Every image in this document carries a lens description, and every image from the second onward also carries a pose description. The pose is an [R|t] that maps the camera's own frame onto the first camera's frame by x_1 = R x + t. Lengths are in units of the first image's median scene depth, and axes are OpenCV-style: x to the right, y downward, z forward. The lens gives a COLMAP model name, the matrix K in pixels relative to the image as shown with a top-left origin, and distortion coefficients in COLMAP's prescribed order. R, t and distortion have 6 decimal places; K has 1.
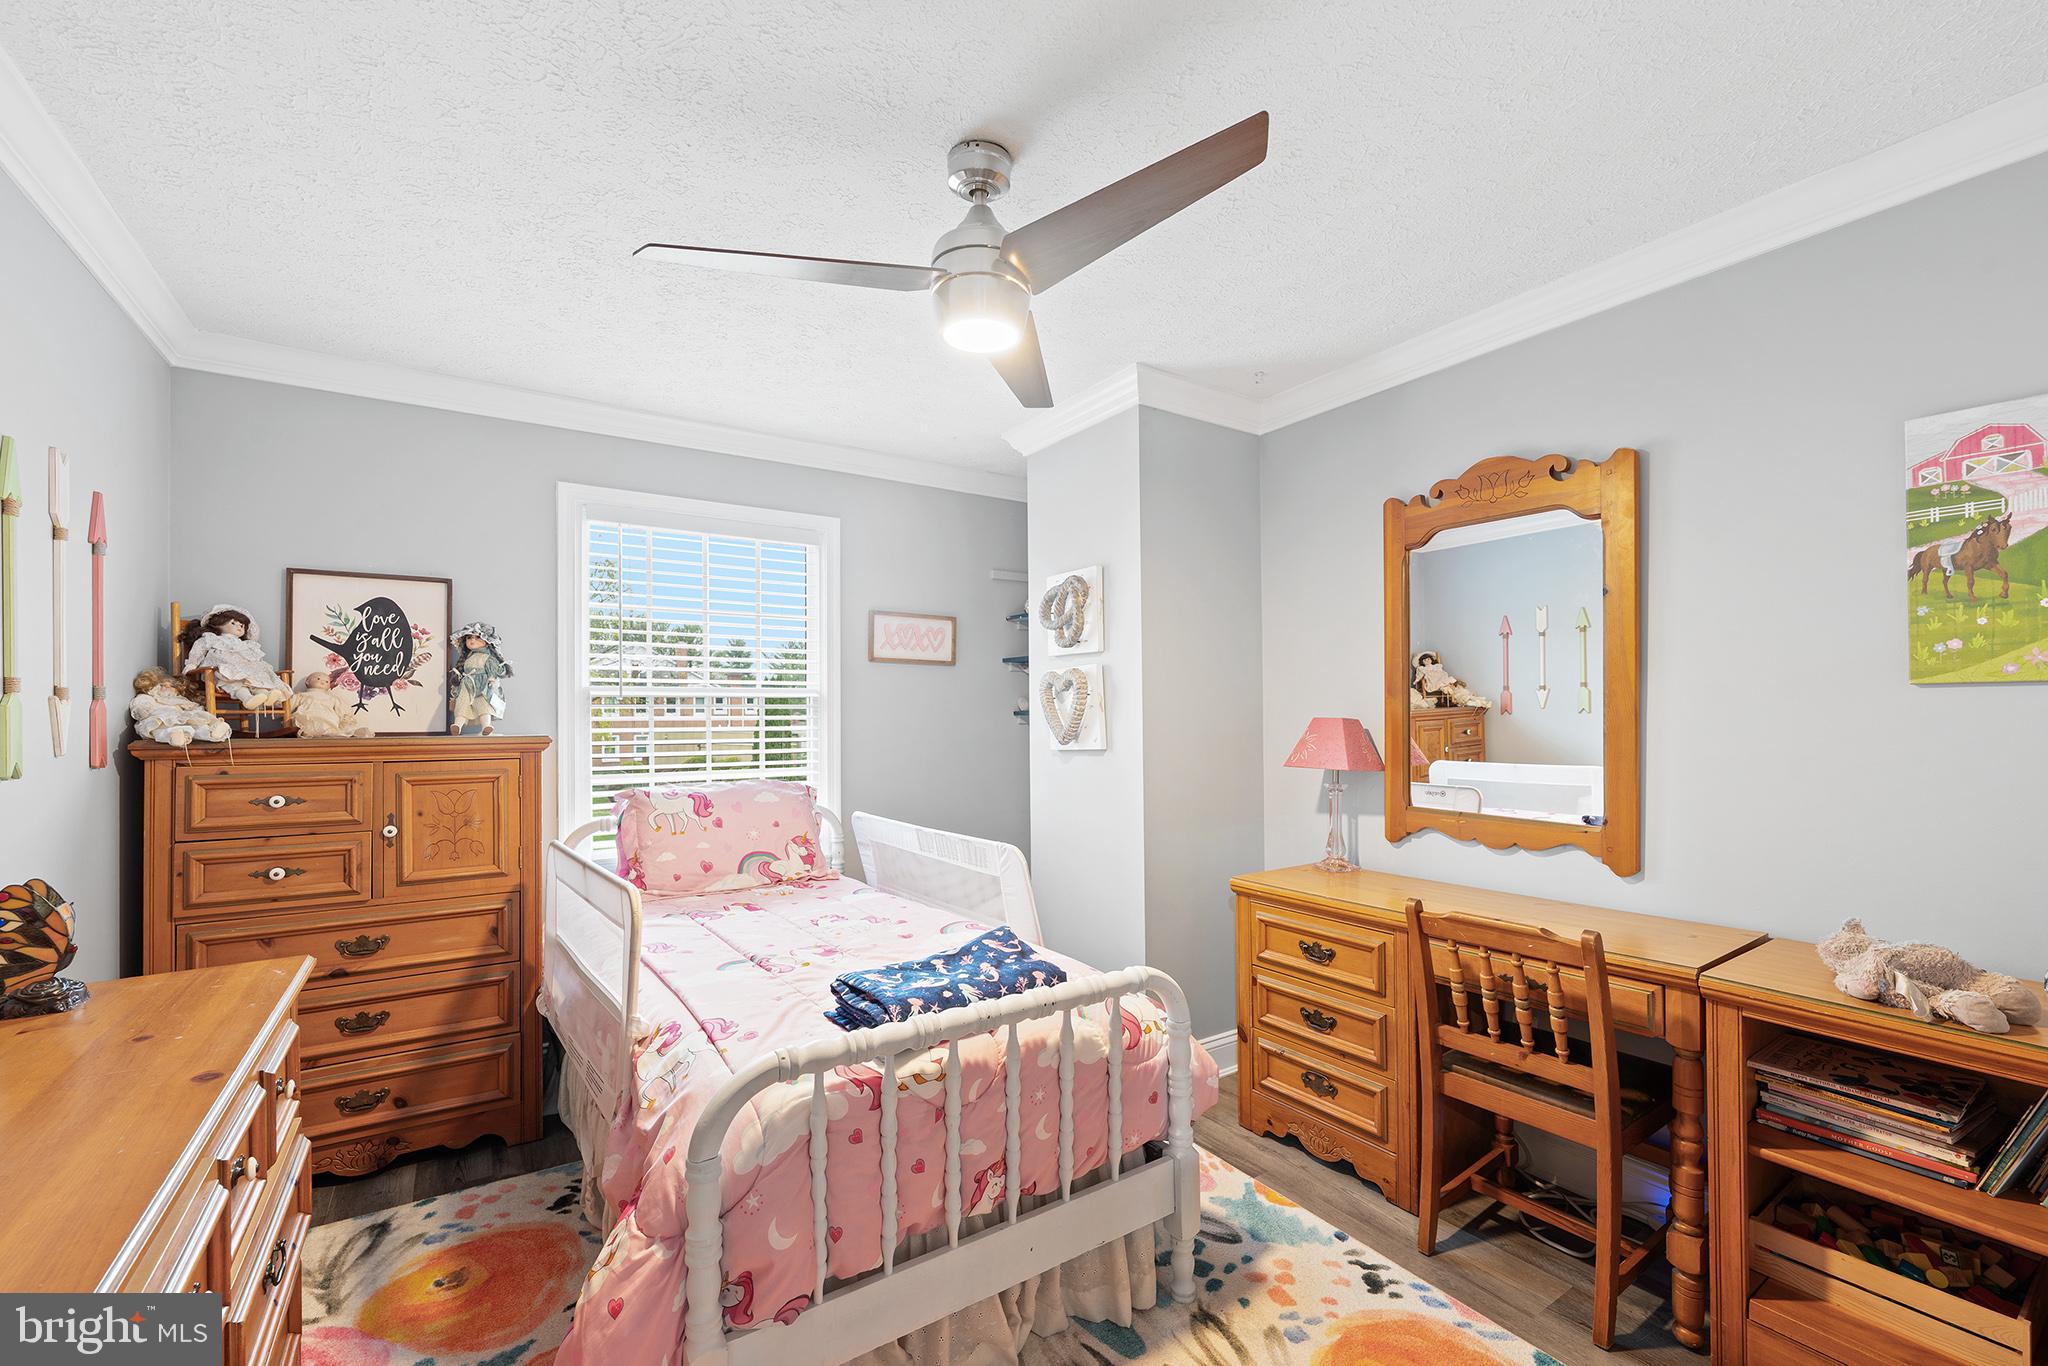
lens RADIAL K [[833.5, 0, 1029.3], [0, 833.5, 708.3], [0, 0, 1]] dist [0.001185, 0.000006]
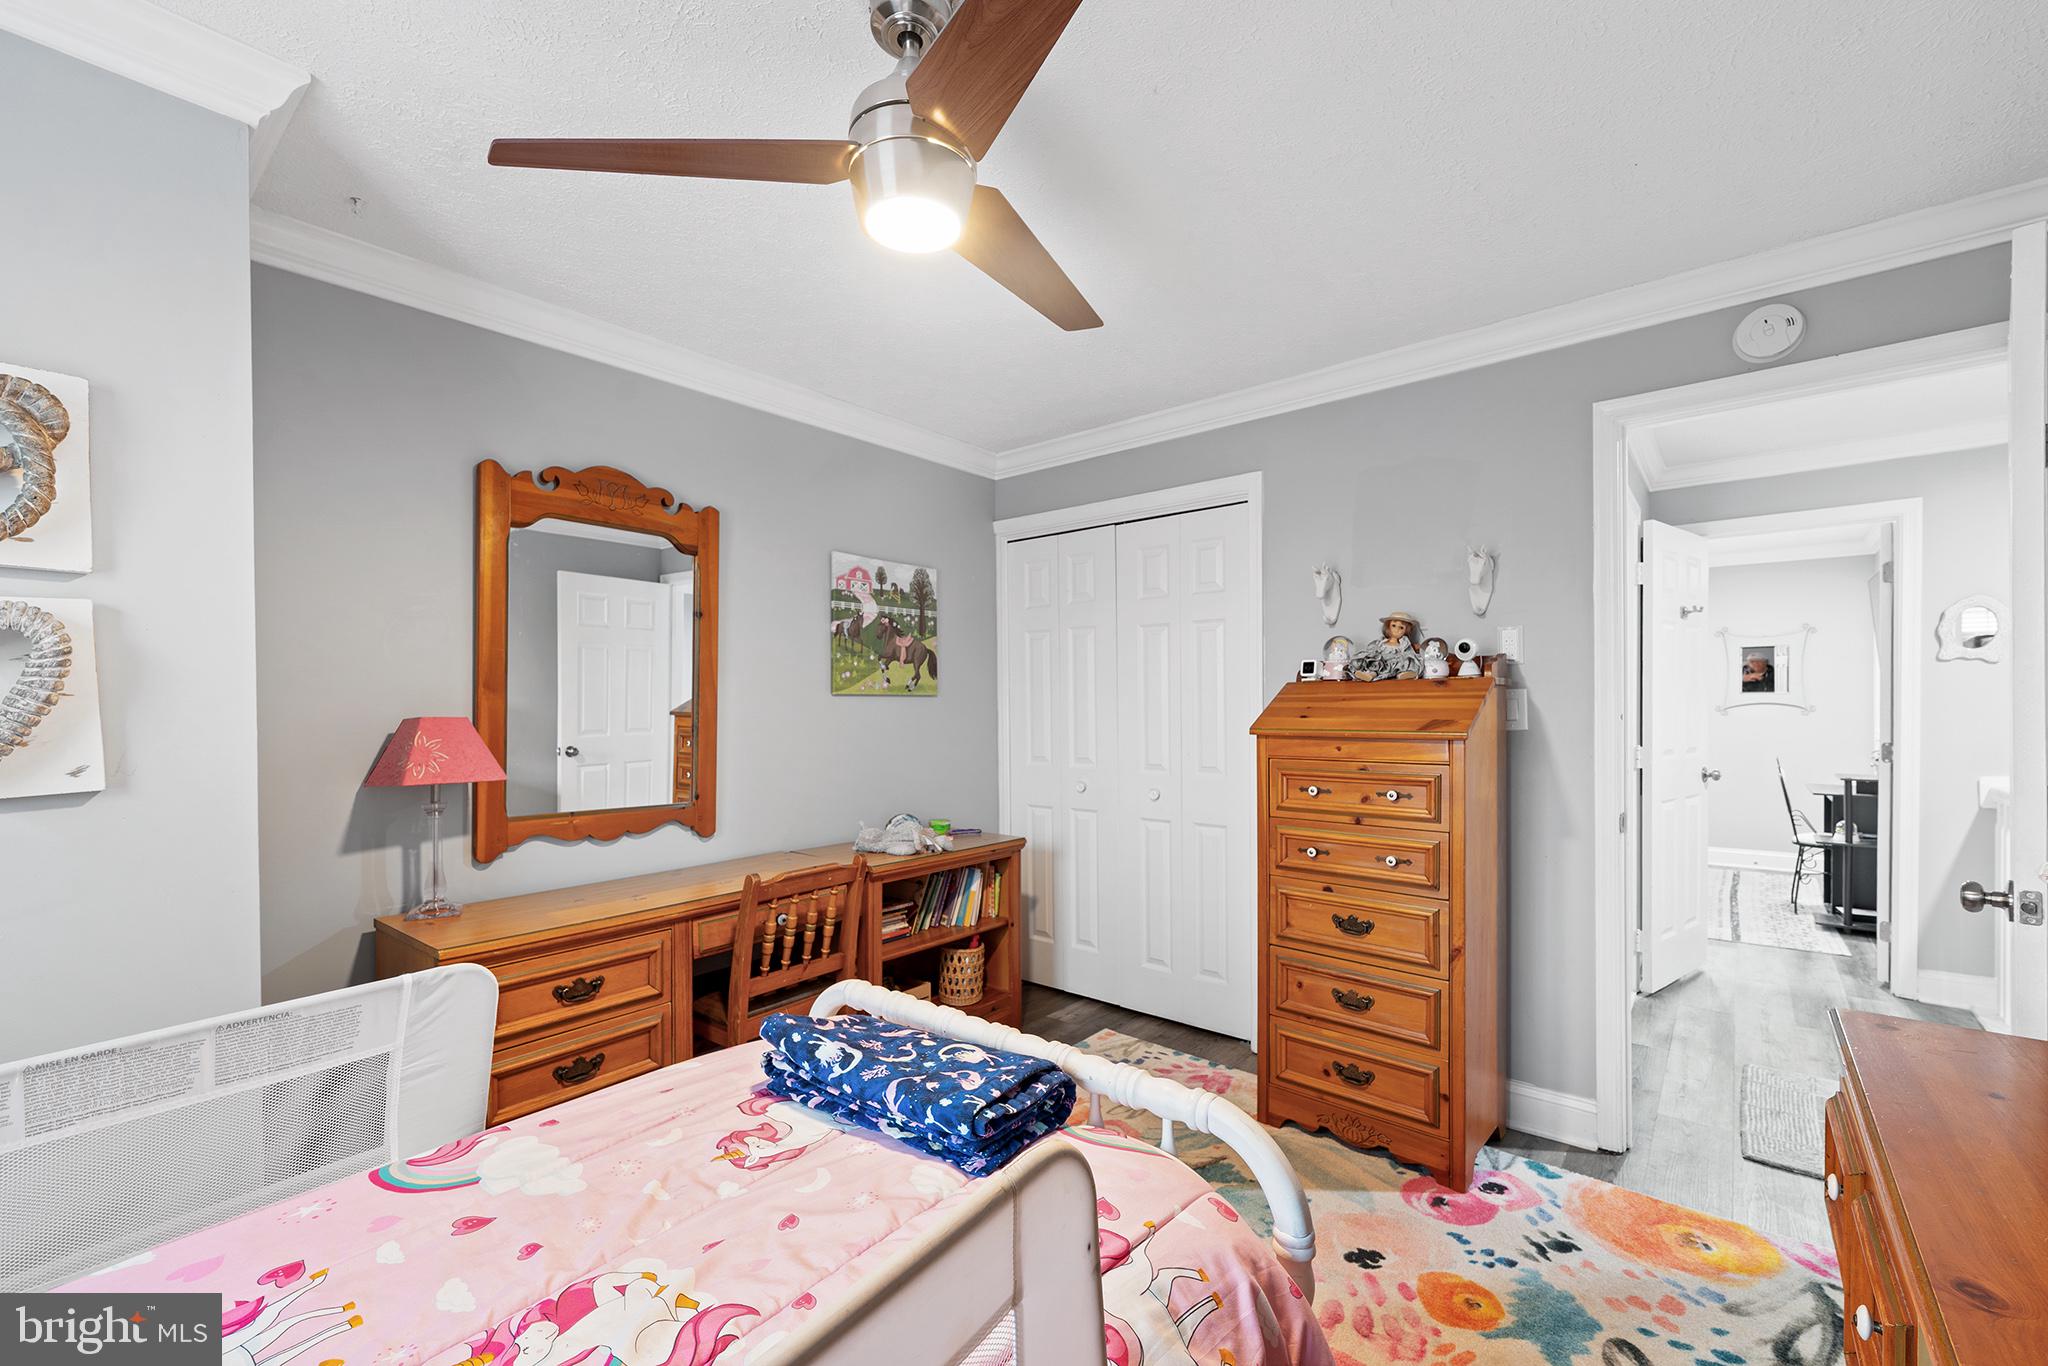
lens RADIAL K [[833.5, 0, 1029.3], [0, 833.5, 708.3], [0, 0, 1]] dist [0.001185, 0.000006]
pose [[-0.279260, 0.008448, 0.960178, -0.680764], [0.001779, 0.999964, -0.008281, 0.014612], [-0.960214, -0.000604, -0.279265, 0.901235]]
